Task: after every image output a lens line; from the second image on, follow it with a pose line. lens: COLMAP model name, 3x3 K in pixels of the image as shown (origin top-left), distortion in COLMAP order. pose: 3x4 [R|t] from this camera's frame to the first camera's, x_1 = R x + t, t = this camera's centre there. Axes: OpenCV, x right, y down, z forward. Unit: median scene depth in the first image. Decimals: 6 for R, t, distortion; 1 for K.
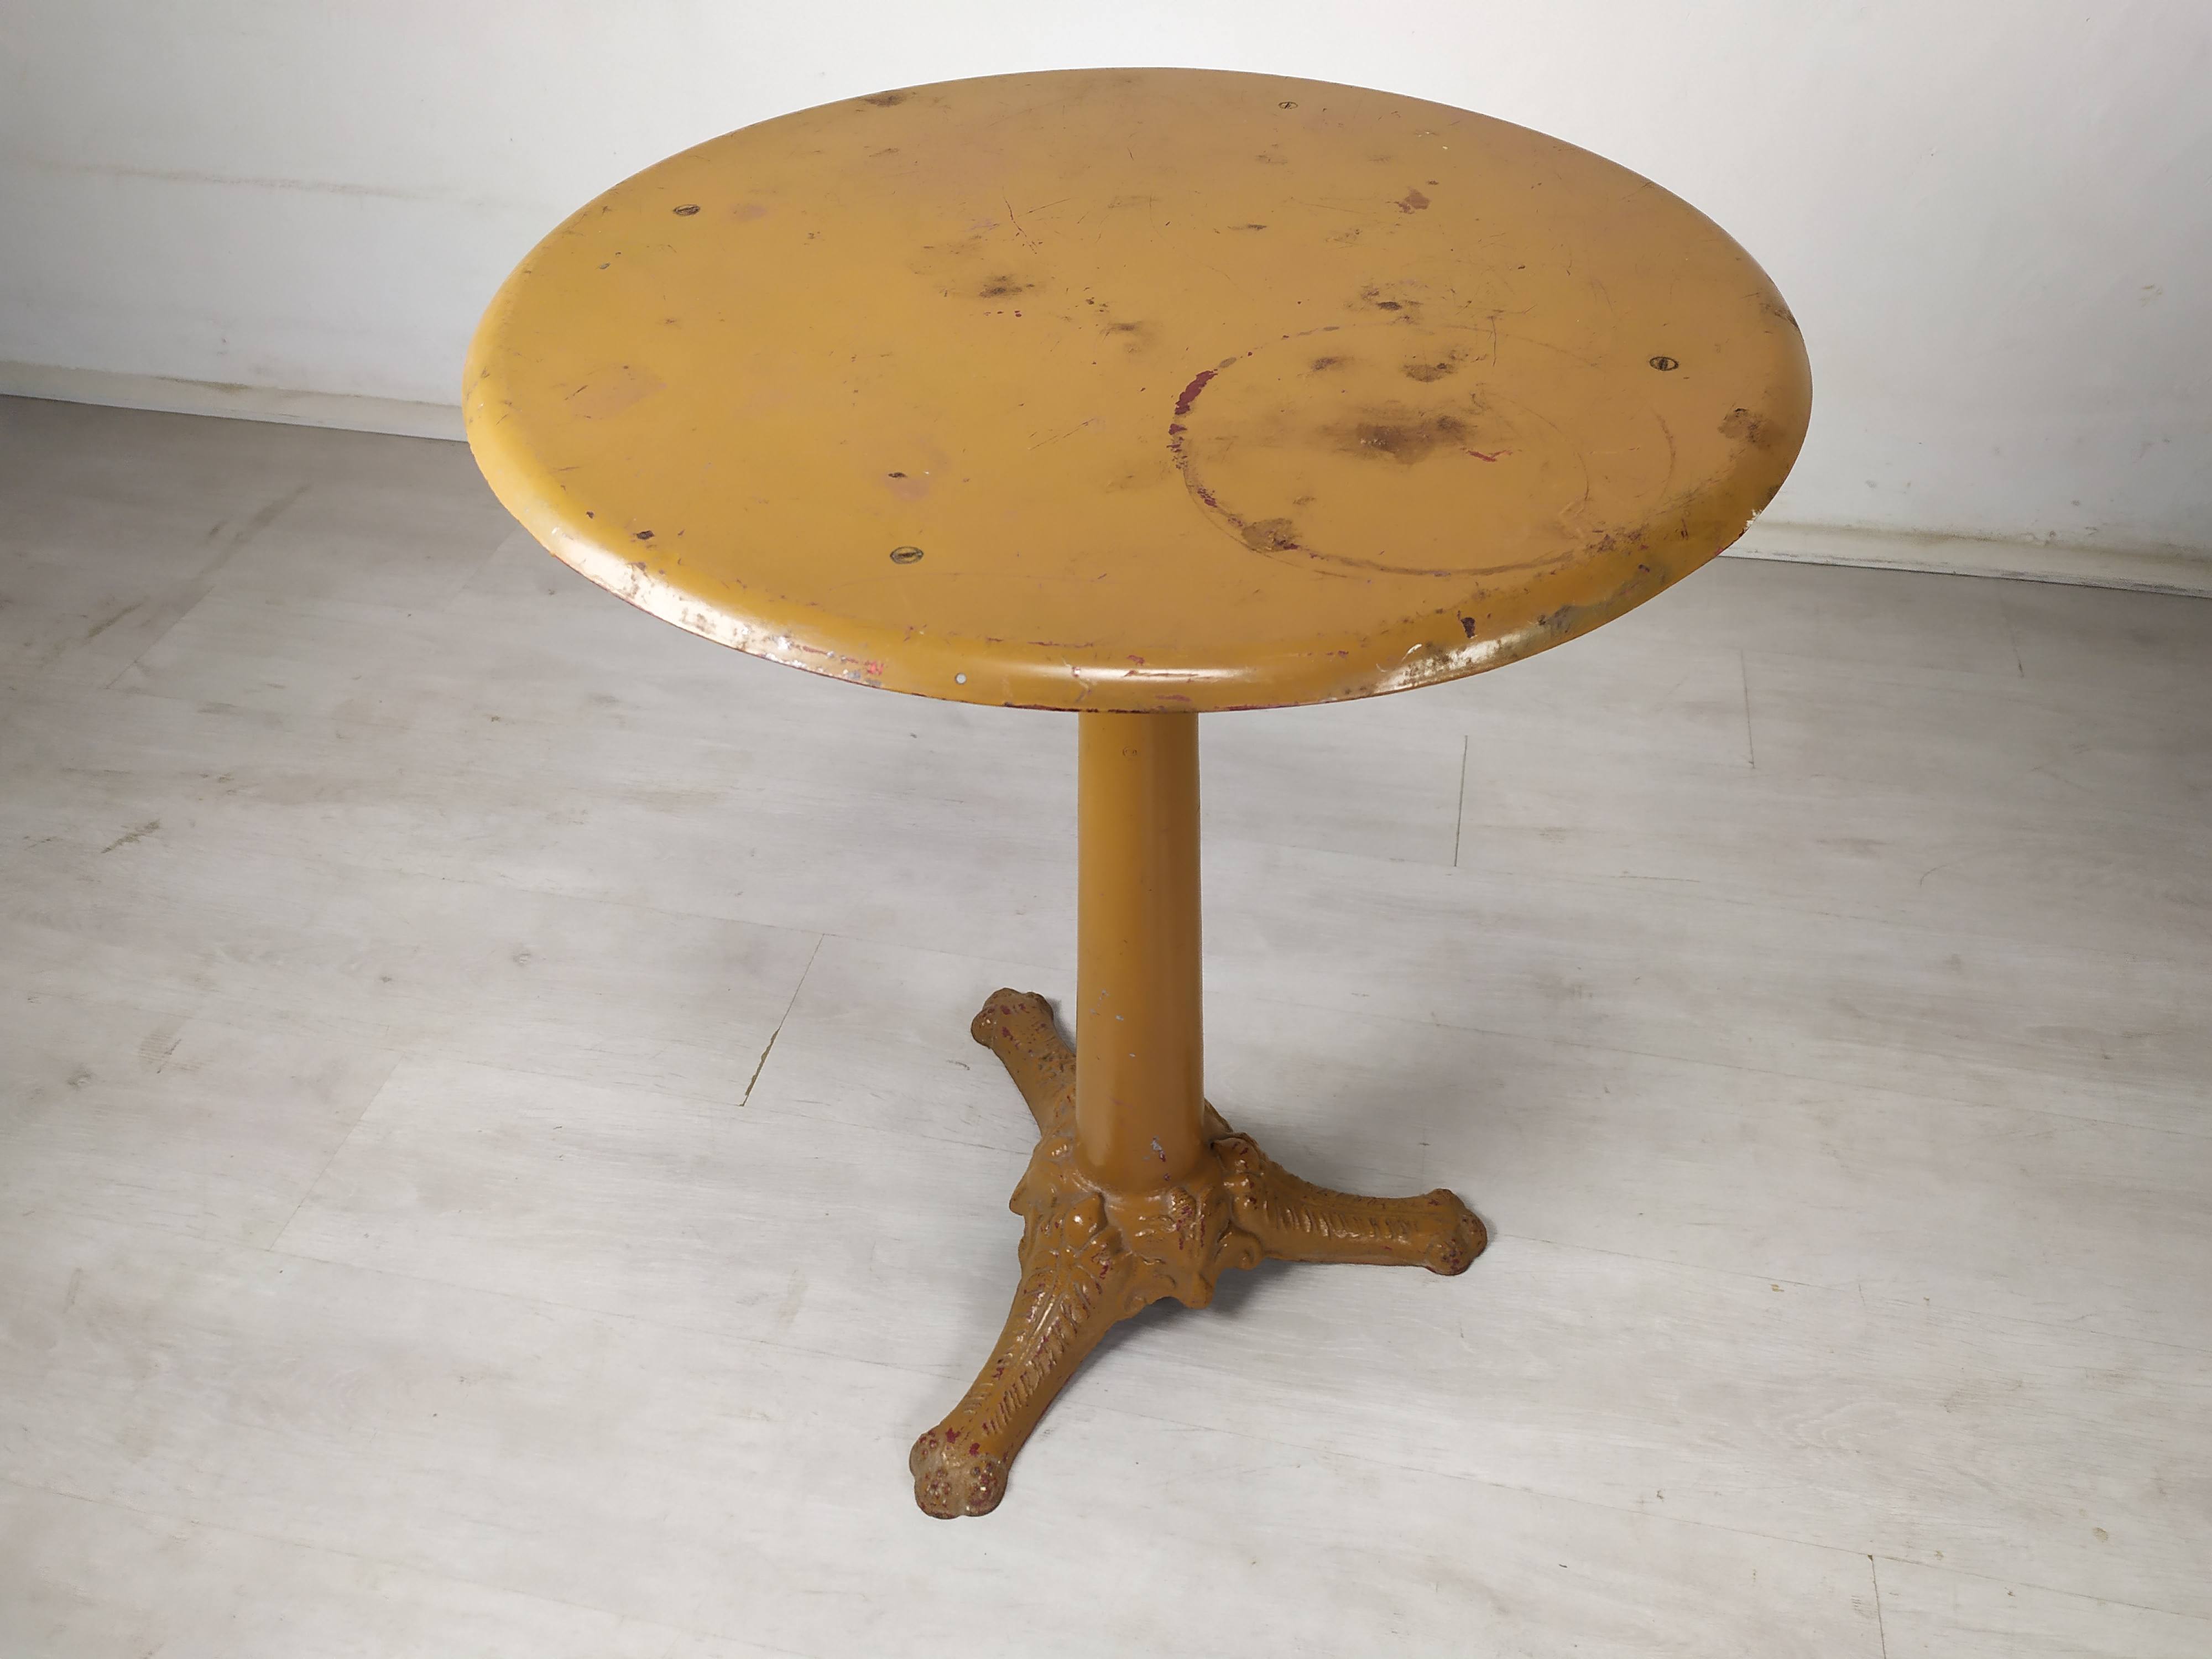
lens RADIAL K [[1679.9, 0, 1112.5], [0, 1679.9, 837.8], [0, 0, 1]] dist [0.047621, -0.057218]
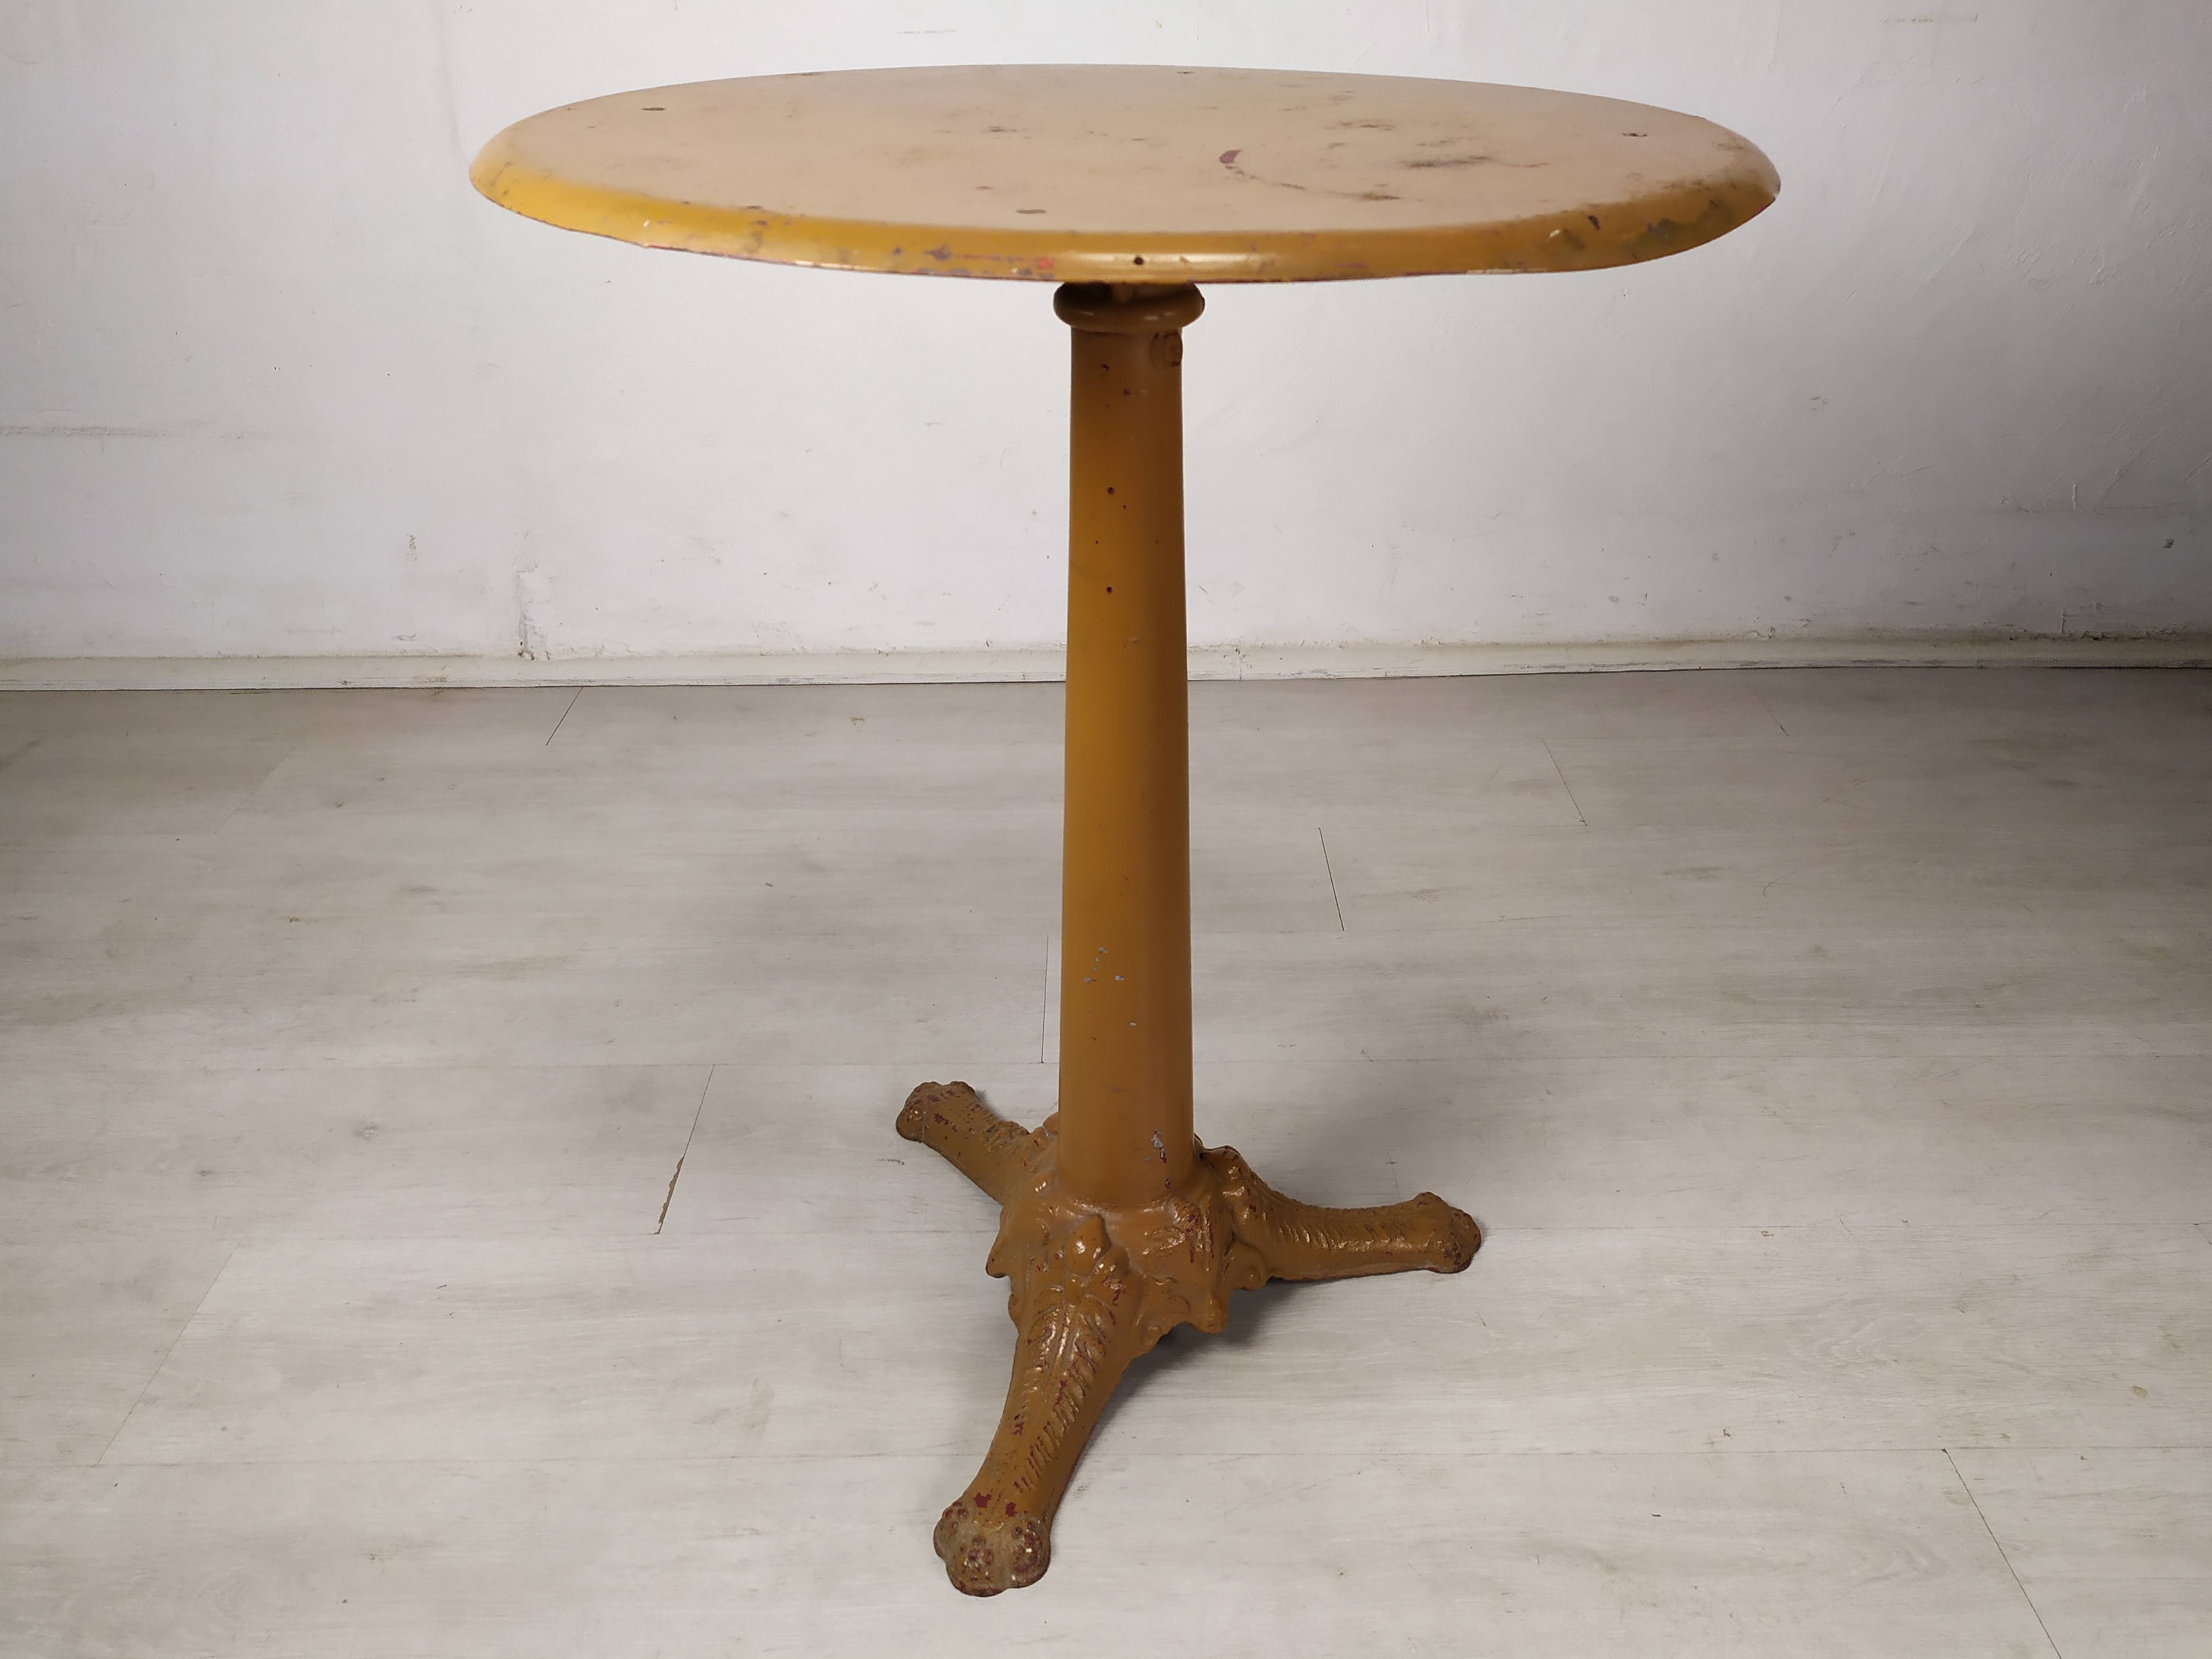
lens RADIAL K [[1679.9, 0, 1120.2], [0, 1679.9, 828.6], [0, 0, 1]] dist [0.047621, -0.057218]
pose [[0.975754, -0.096130, 0.196629, -0.138734], [0.138528, 0.966789, -0.214777, 0.181507], [-0.169452, 0.236808, 0.956665, 0.053475]]
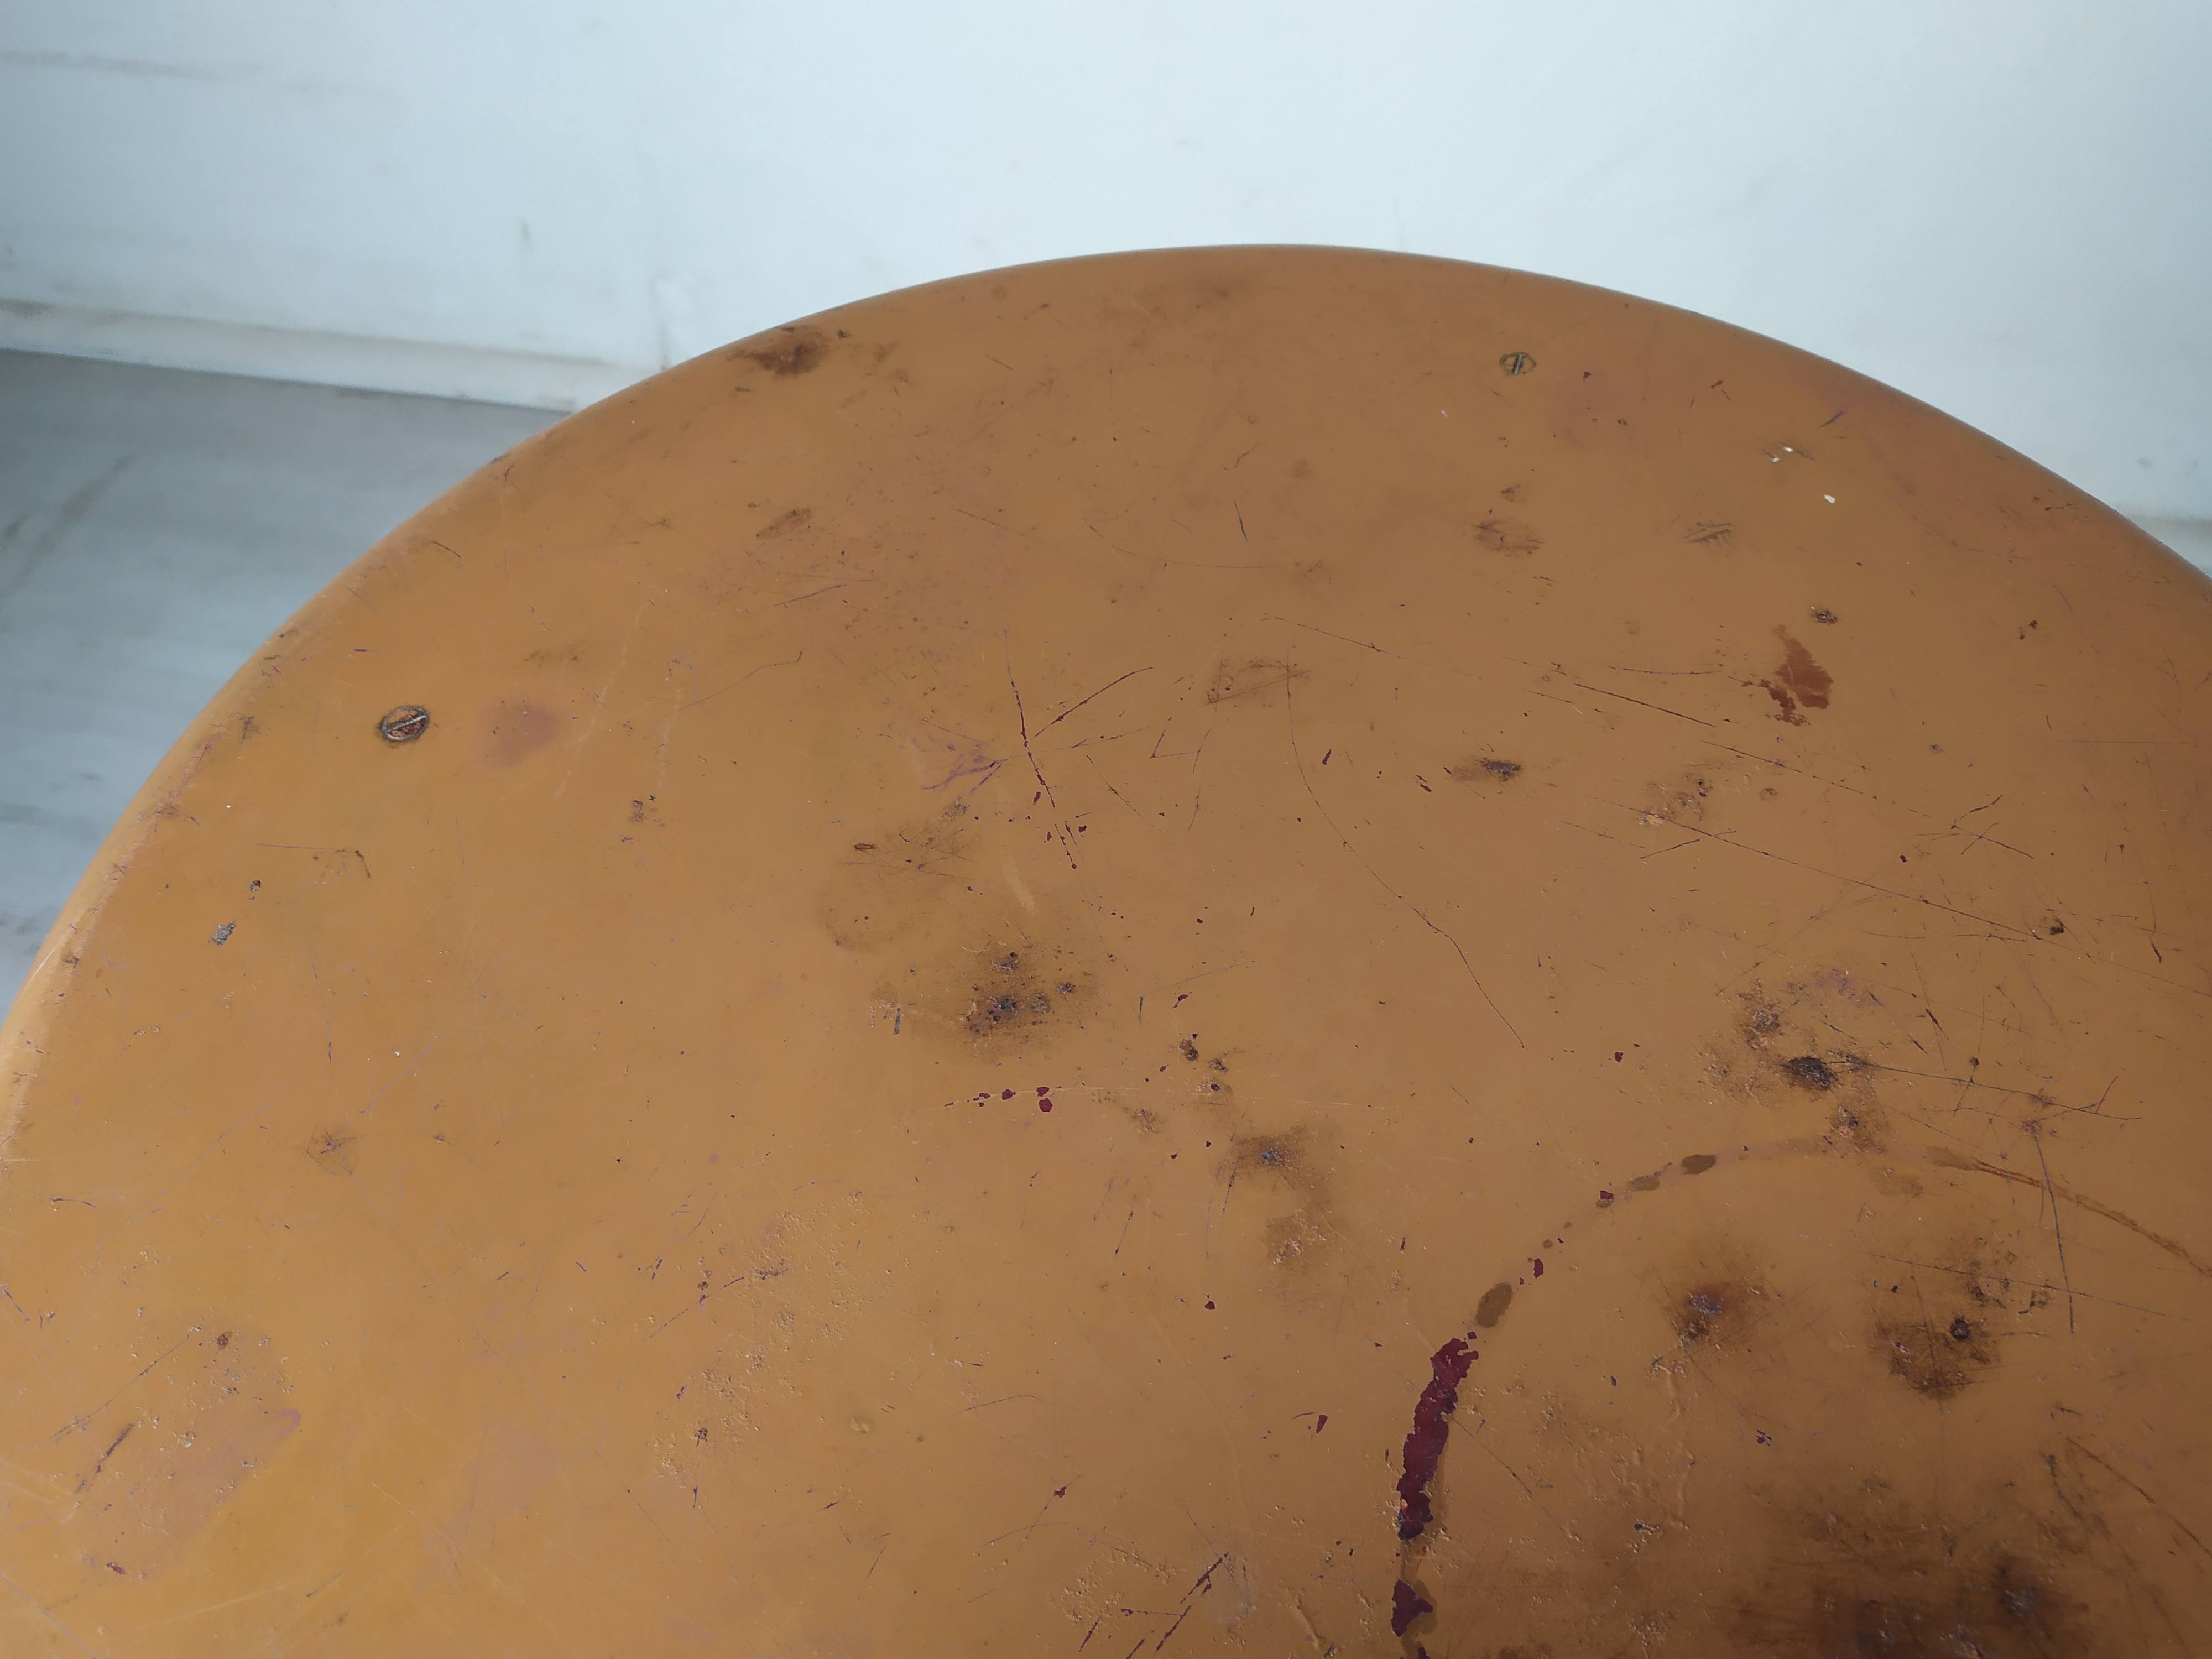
lens RADIAL K [[1679.9, 0, 1091.5], [0, 1679.9, 826.5], [0, 0, 1]] dist [0.047621, -0.057218]
pose [[0.999783, -0.010397, -0.018074, -0.018778], [0.013515, 0.983212, 0.181968, -0.273861], [0.015878, -0.182173, 0.983138, 0.305109]]
